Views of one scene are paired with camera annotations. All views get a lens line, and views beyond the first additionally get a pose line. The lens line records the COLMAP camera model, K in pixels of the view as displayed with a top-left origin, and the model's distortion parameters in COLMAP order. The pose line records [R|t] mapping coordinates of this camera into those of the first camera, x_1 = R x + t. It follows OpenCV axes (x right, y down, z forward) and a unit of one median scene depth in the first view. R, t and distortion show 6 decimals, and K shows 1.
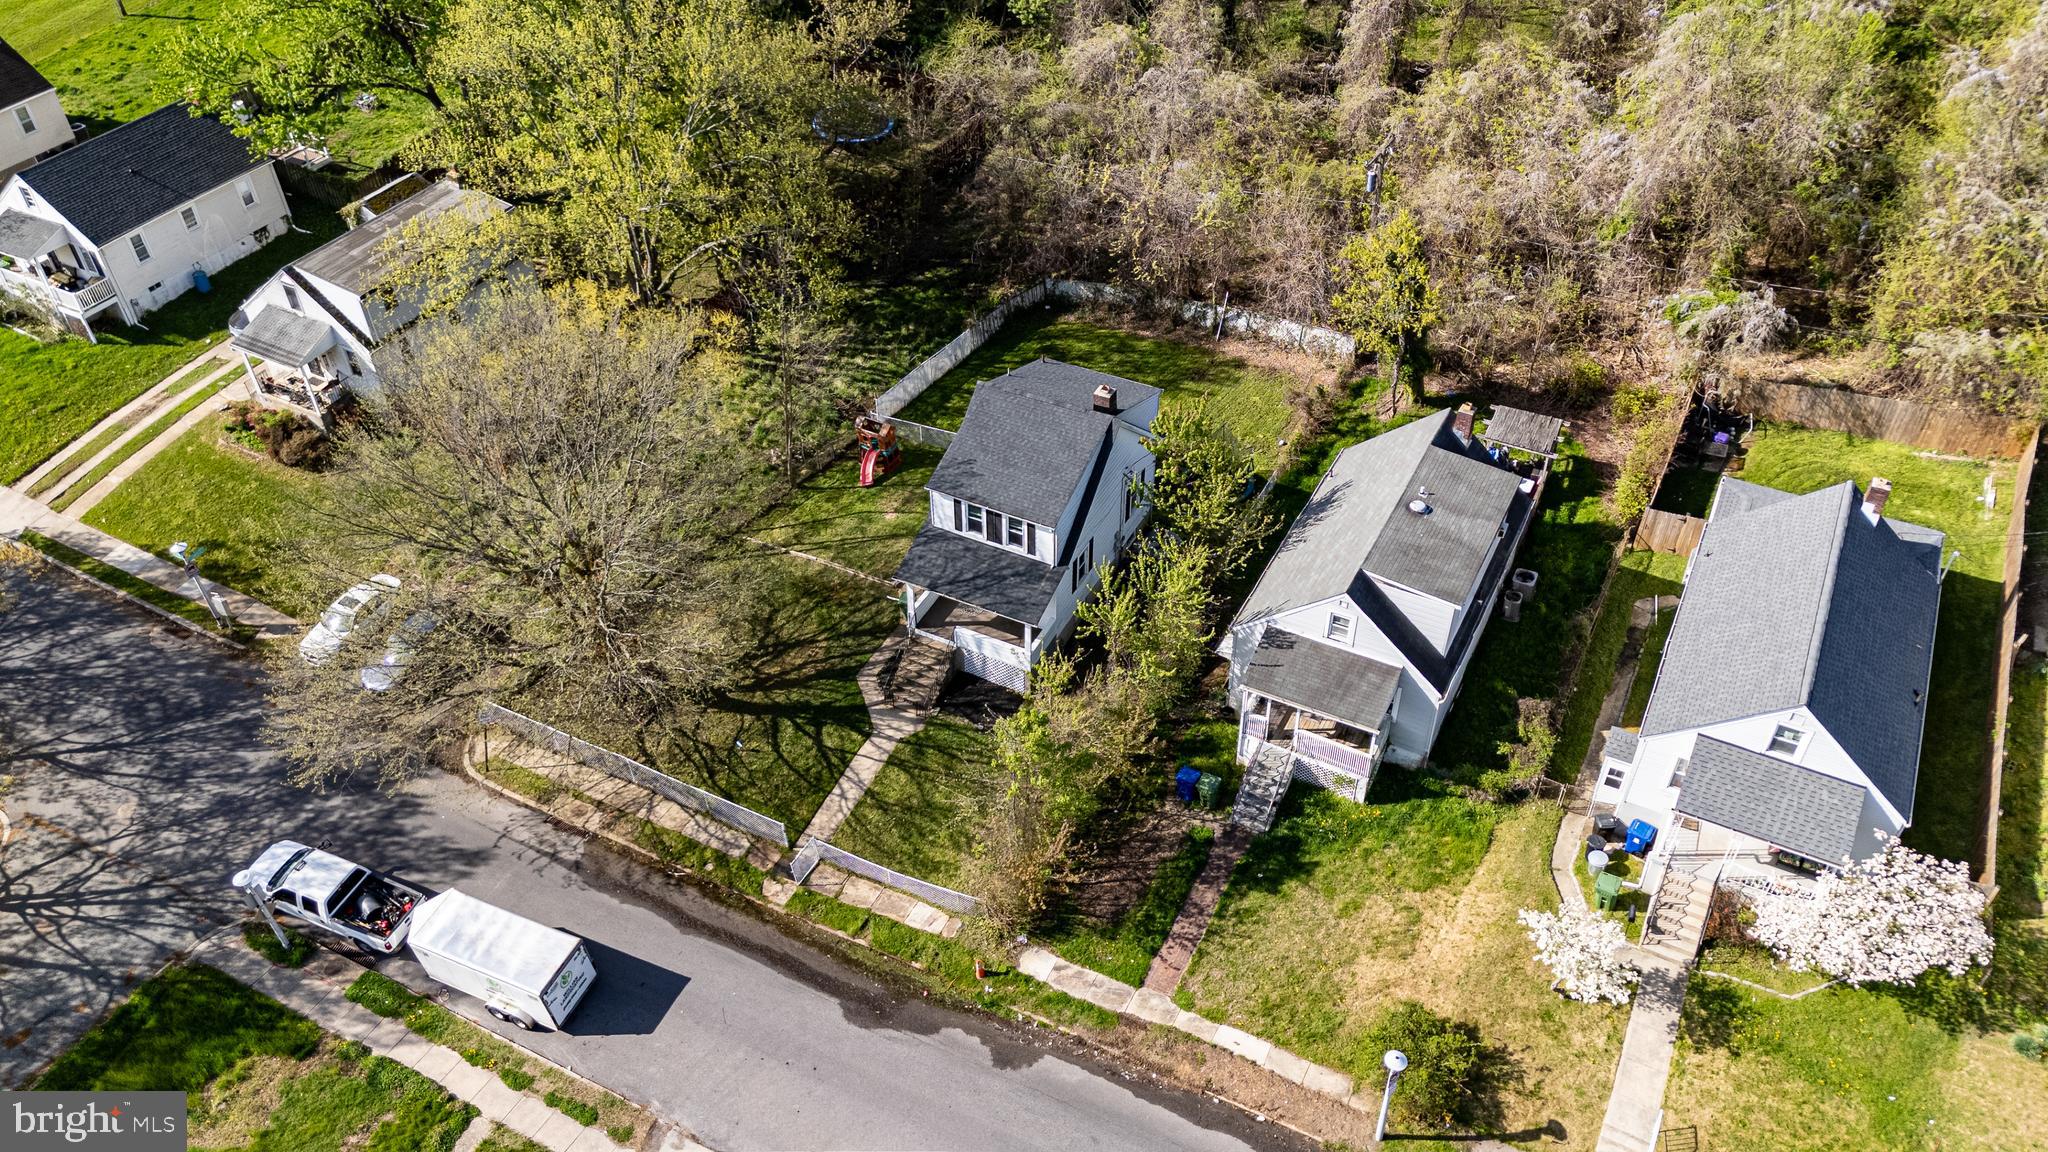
lens RADIAL K [[1508.5, 0, 1021.9], [0, 1508.5, 566.6], [0, 0, 1]] dist [0.019979, 0.002118]
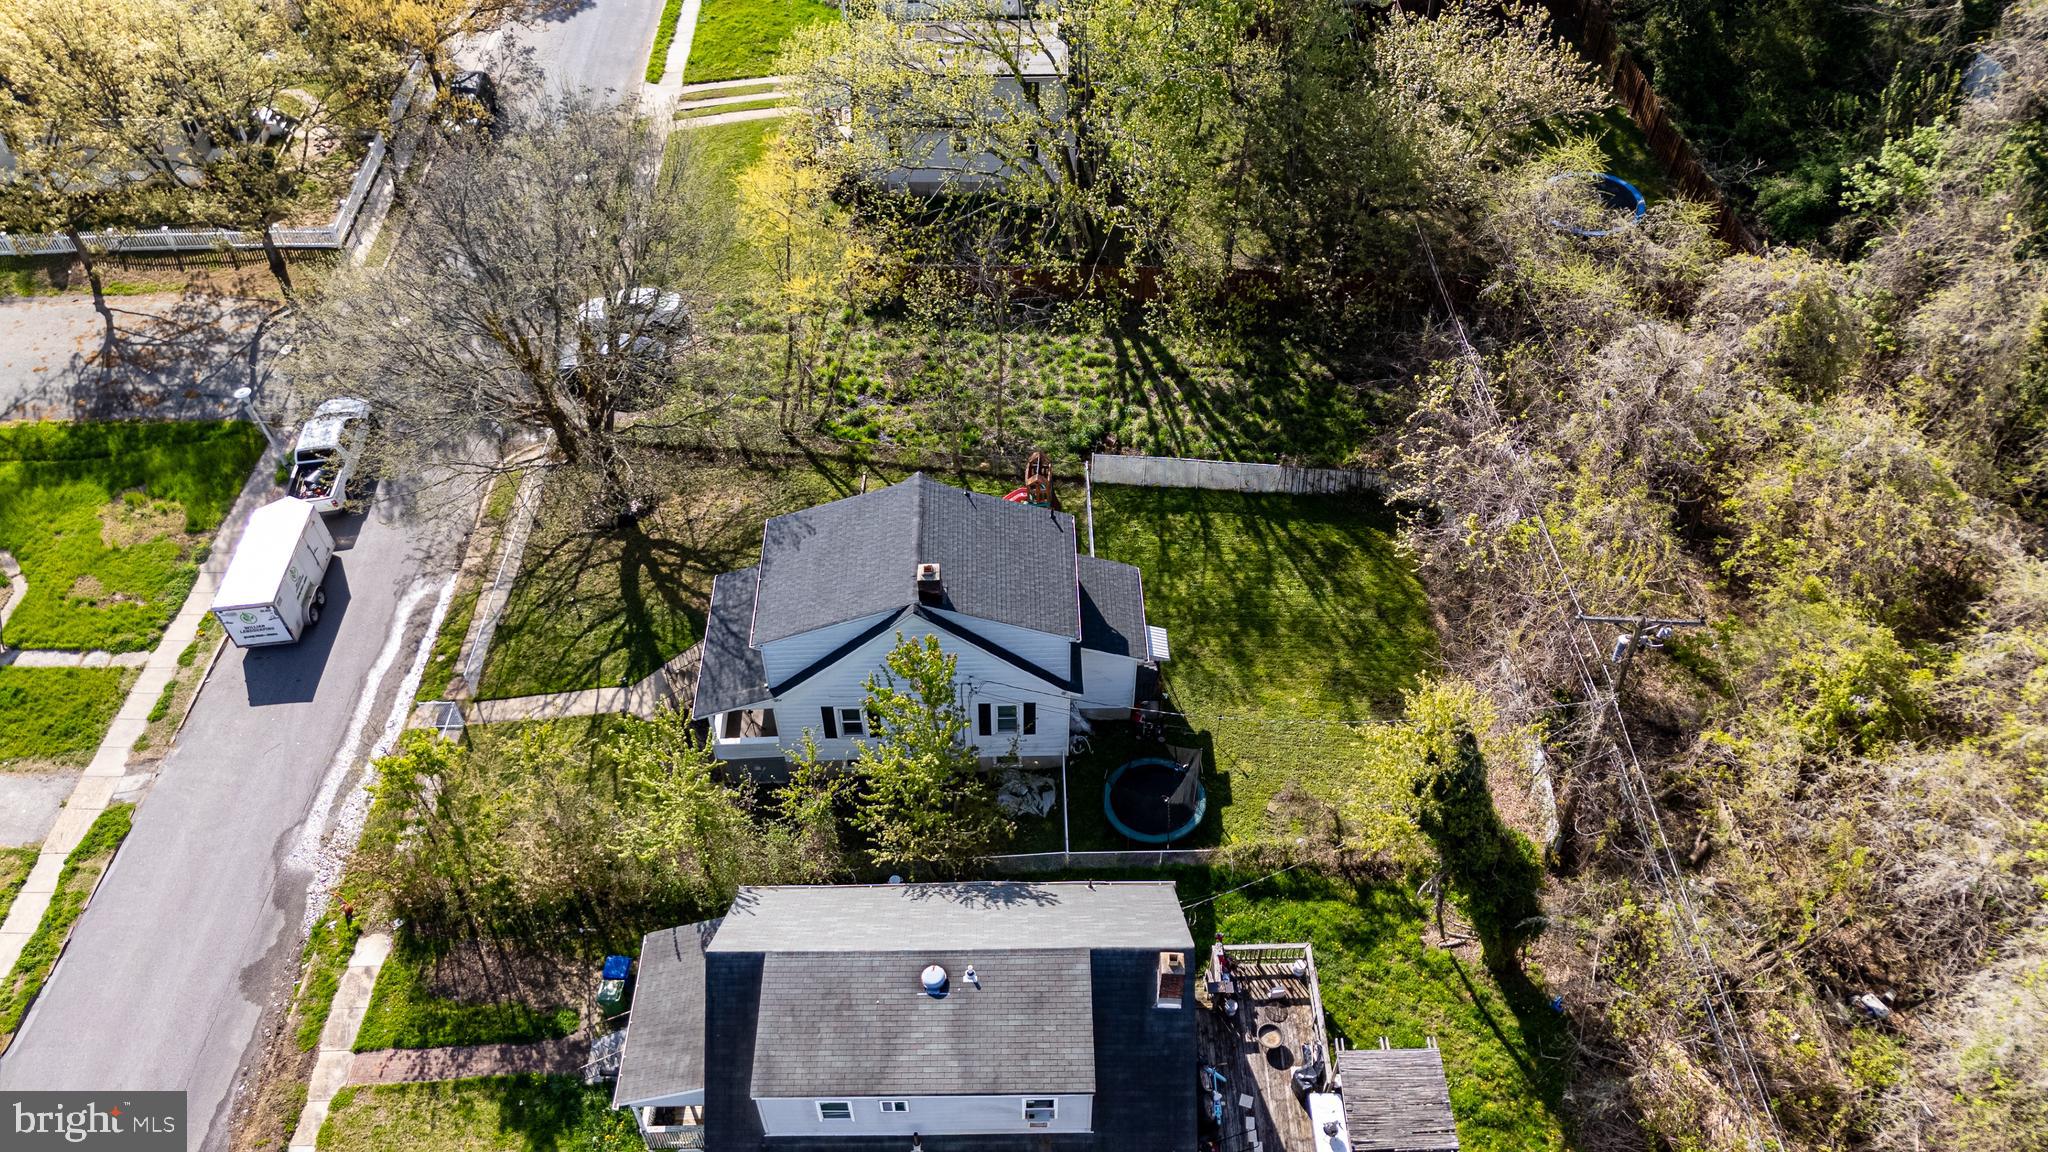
lens RADIAL K [[1521.8, 0, 1024.0], [0, 1521.8, 576.0], [0, 0, 1]] dist [0.030036, -0.008568]
pose [[0.477140, 0.643325, -0.598724, 0.546041], [-0.576237, 0.743403, 0.339563, -0.407912], [0.663543, 0.182988, 0.725415, 0.472405]]
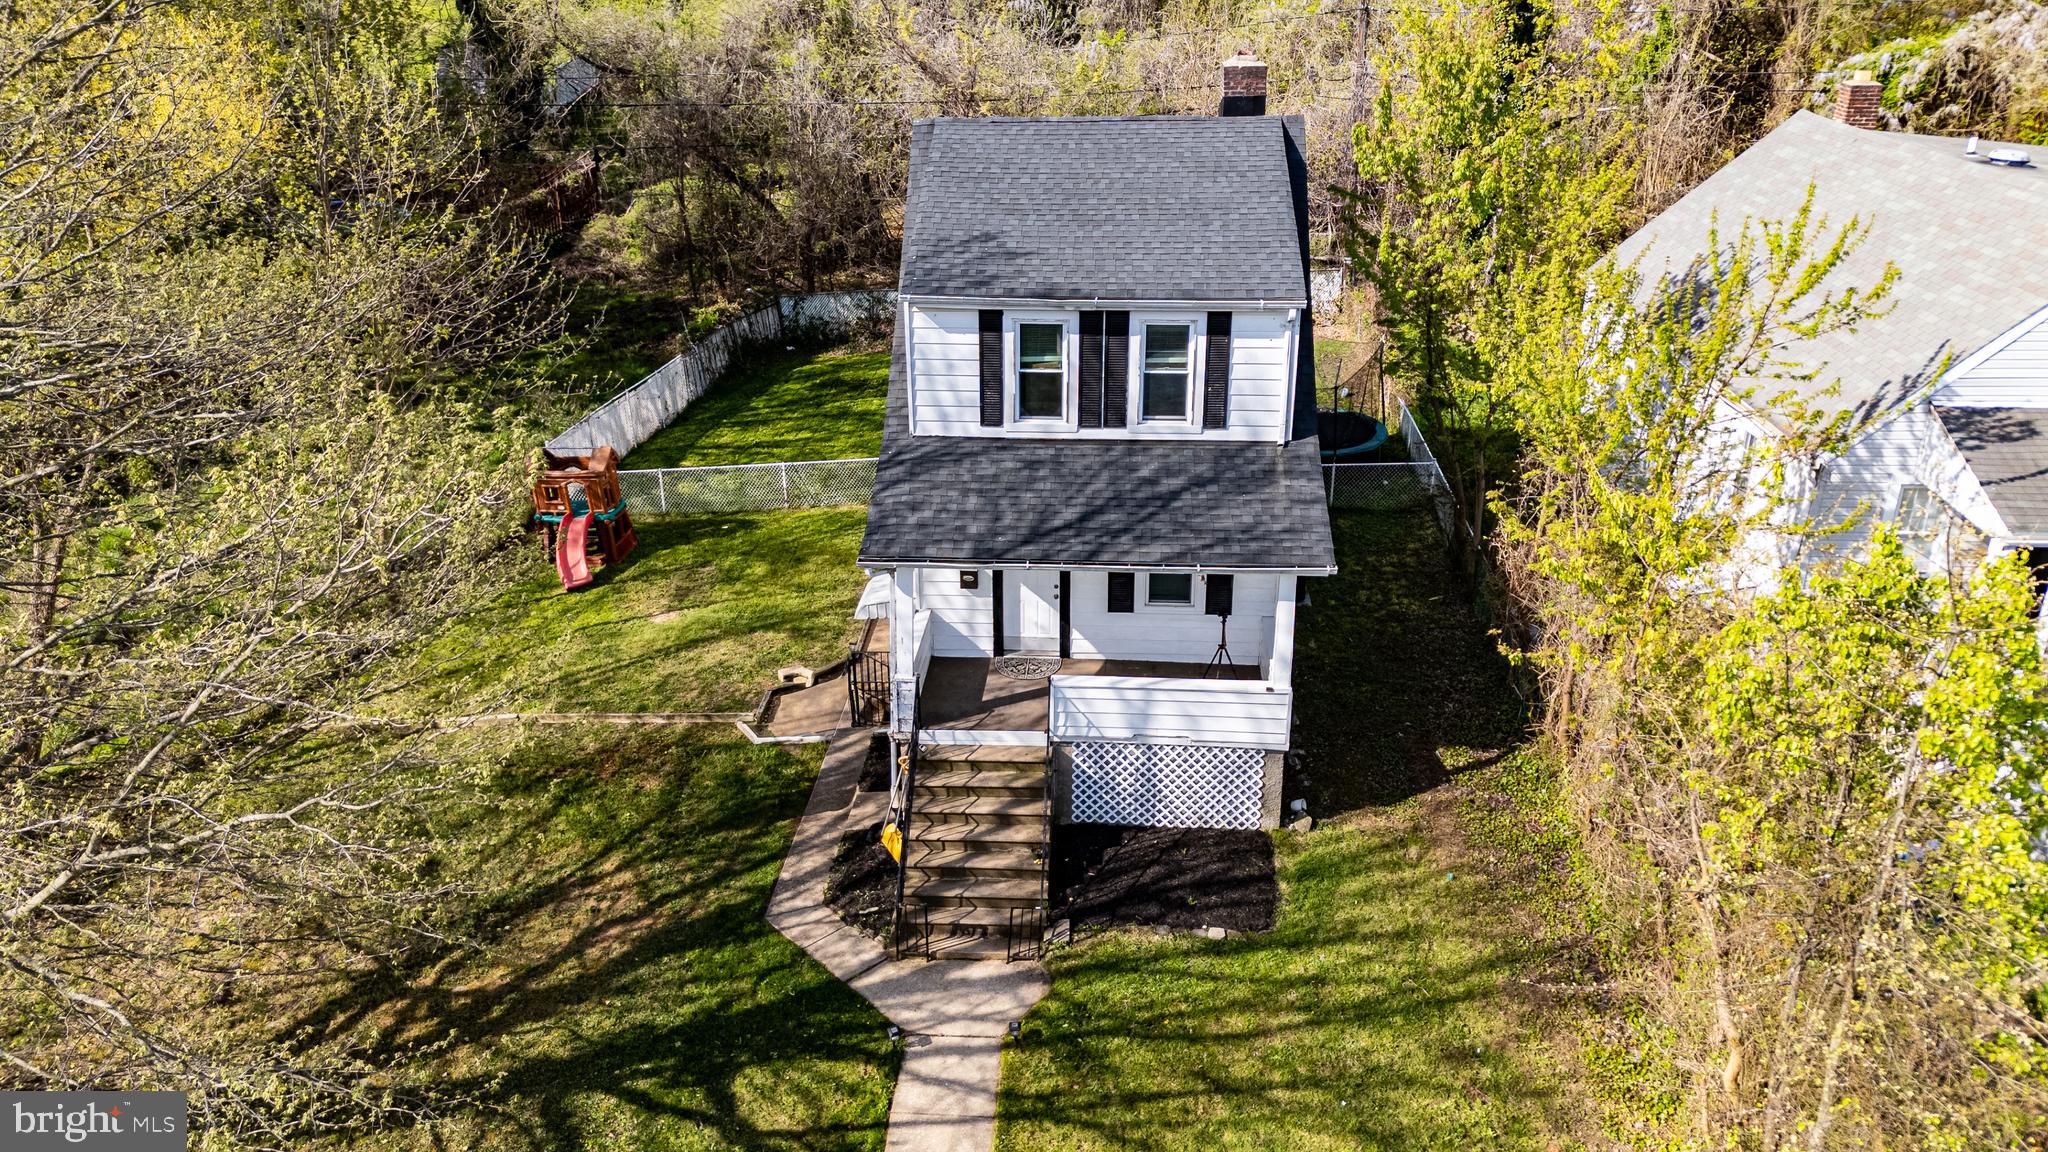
lens RADIAL K [[1505.9, 0, 1055.2], [0, 1505.9, 577.4], [0, 0, 1]] dist [0.025088, 0.001364]
pose [[0.907556, -0.153190, 0.390991, -0.179349], [0.265138, 0.931065, -0.250639, 0.108011], [-0.325643, 0.331136, 0.885610, 0.696025]]
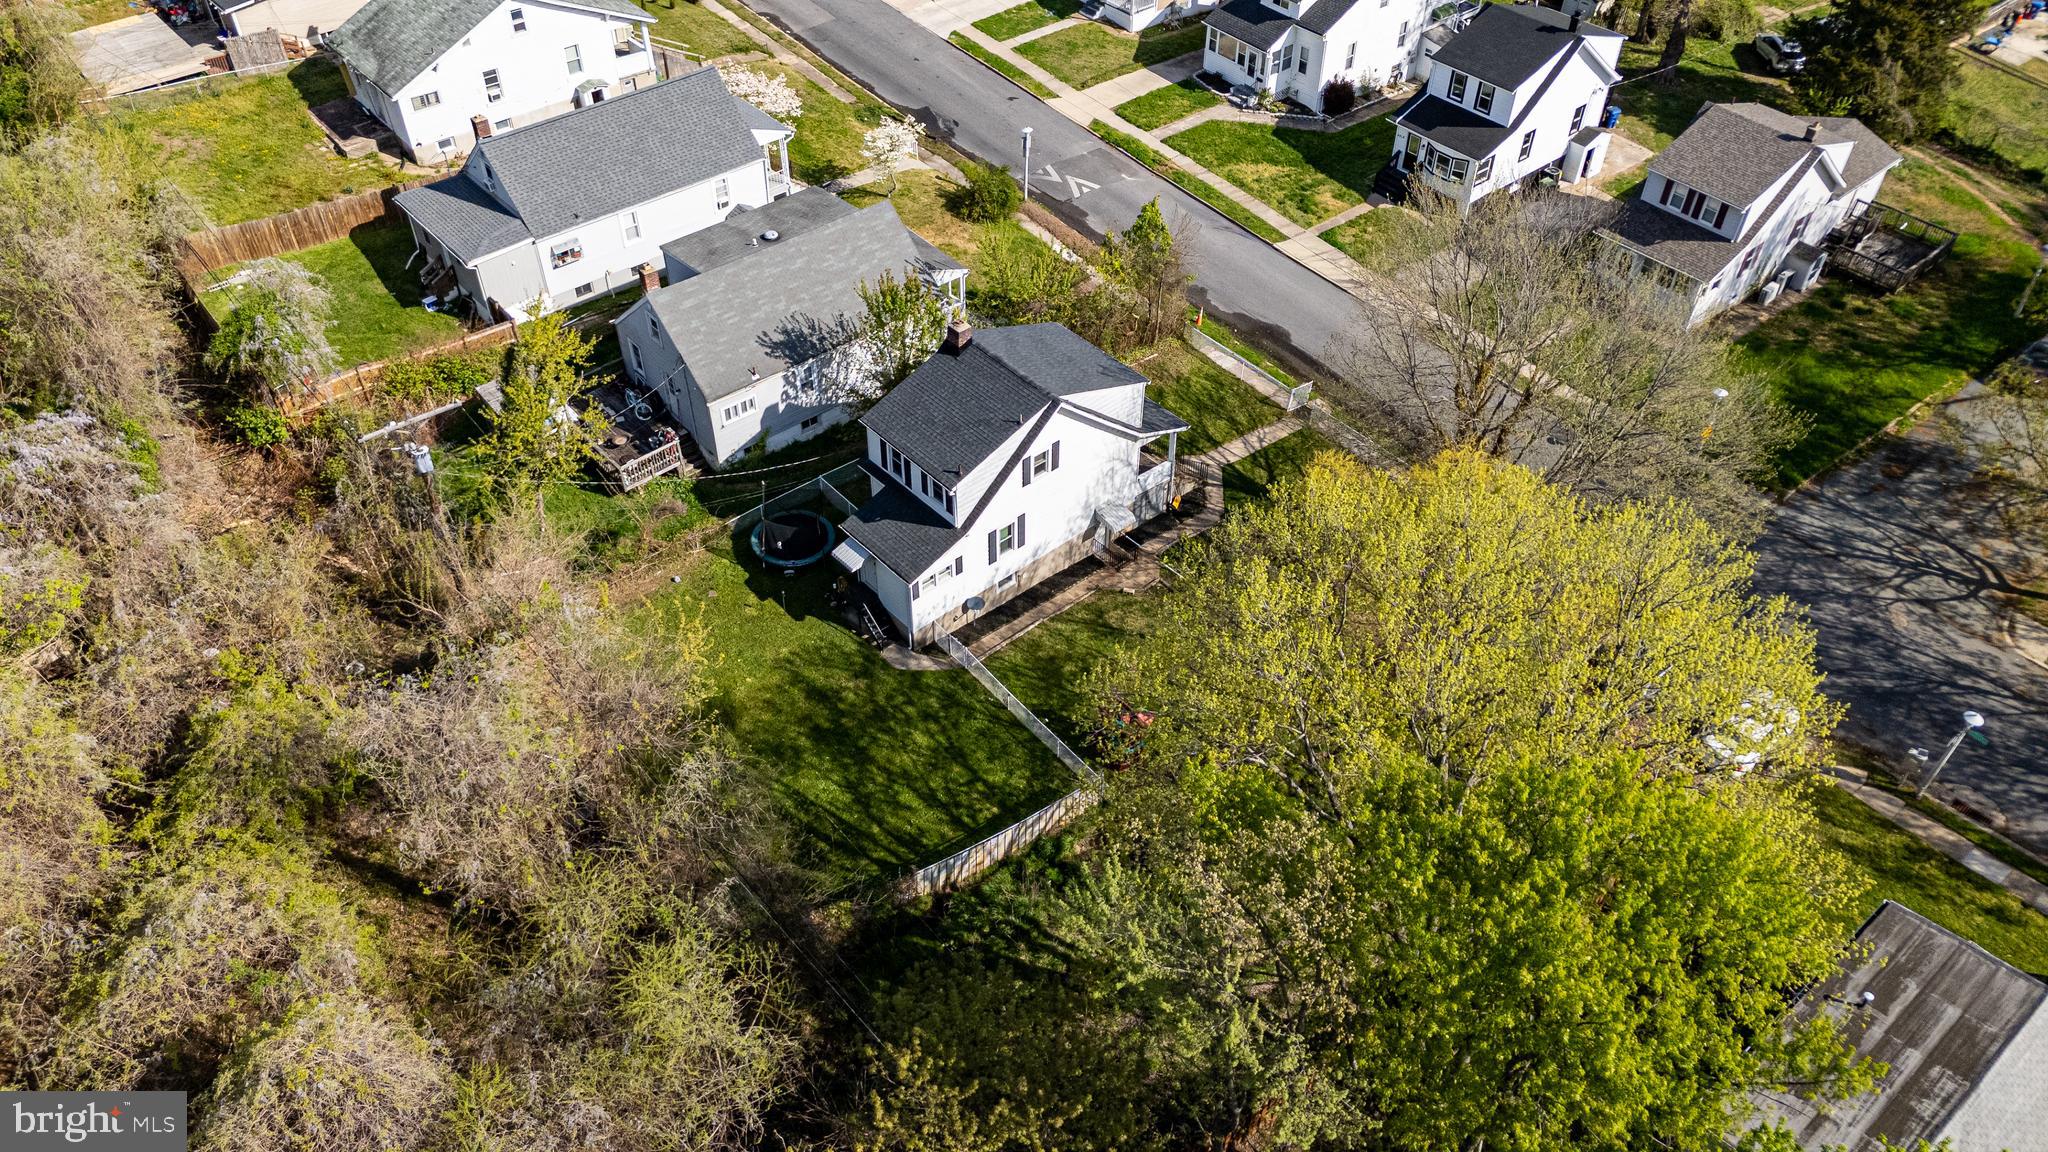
lens RADIAL K [[1505.9, 0, 1055.2], [0, 1505.9, 577.4], [0, 0, 1]] dist [0.025088, 0.001364]
pose [[-0.936056, -0.235611, 0.261318, -0.302162], [0.234290, 0.136713, 0.962506, -1.031997], [-0.262503, 0.962183, -0.072770, 1.218025]]
